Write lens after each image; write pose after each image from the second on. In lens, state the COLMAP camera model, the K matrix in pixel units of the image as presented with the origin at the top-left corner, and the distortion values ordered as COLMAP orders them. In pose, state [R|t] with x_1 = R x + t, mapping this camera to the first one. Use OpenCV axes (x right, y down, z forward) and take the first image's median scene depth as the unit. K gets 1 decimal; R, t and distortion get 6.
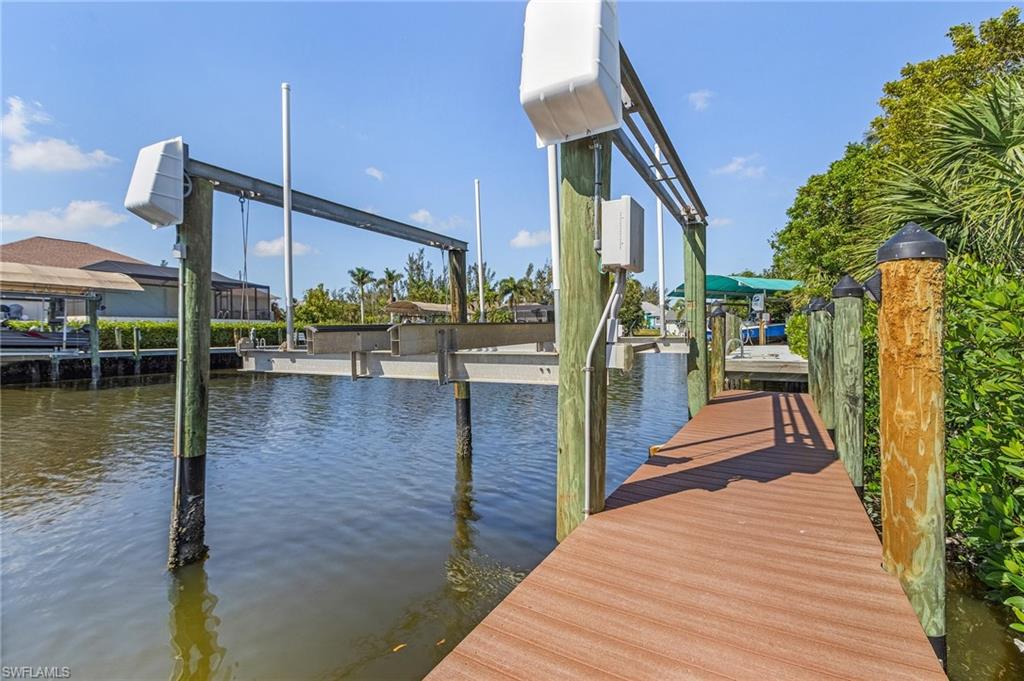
lens RADIAL K [[477.5, 0, 506.8], [0, 477.5, 339.4], [0, 0, 1]] dist [-0.001003, -0.000514]
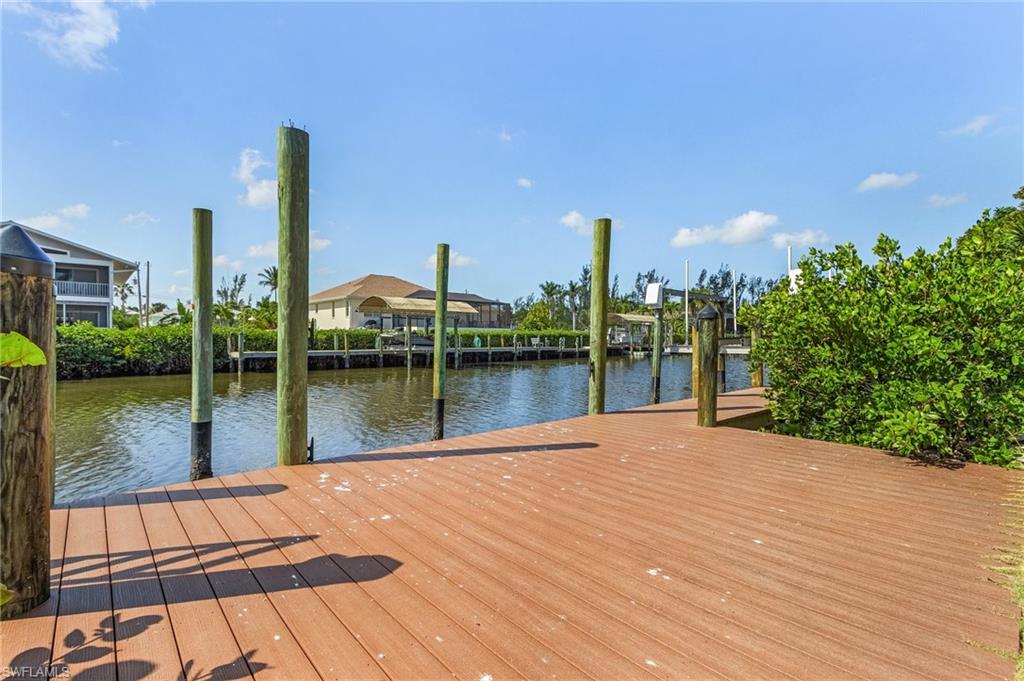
lens RADIAL K [[477.5, 0, 506.8], [0, 477.5, 339.4], [0, 0, 1]] dist [-0.001003, -0.000514]
pose [[0.947528, 0.006357, -0.319609, -0.065528], [-0.009647, 0.999916, -0.008710, 0.002497], [0.319526, 0.011337, 0.947510, -0.266953]]
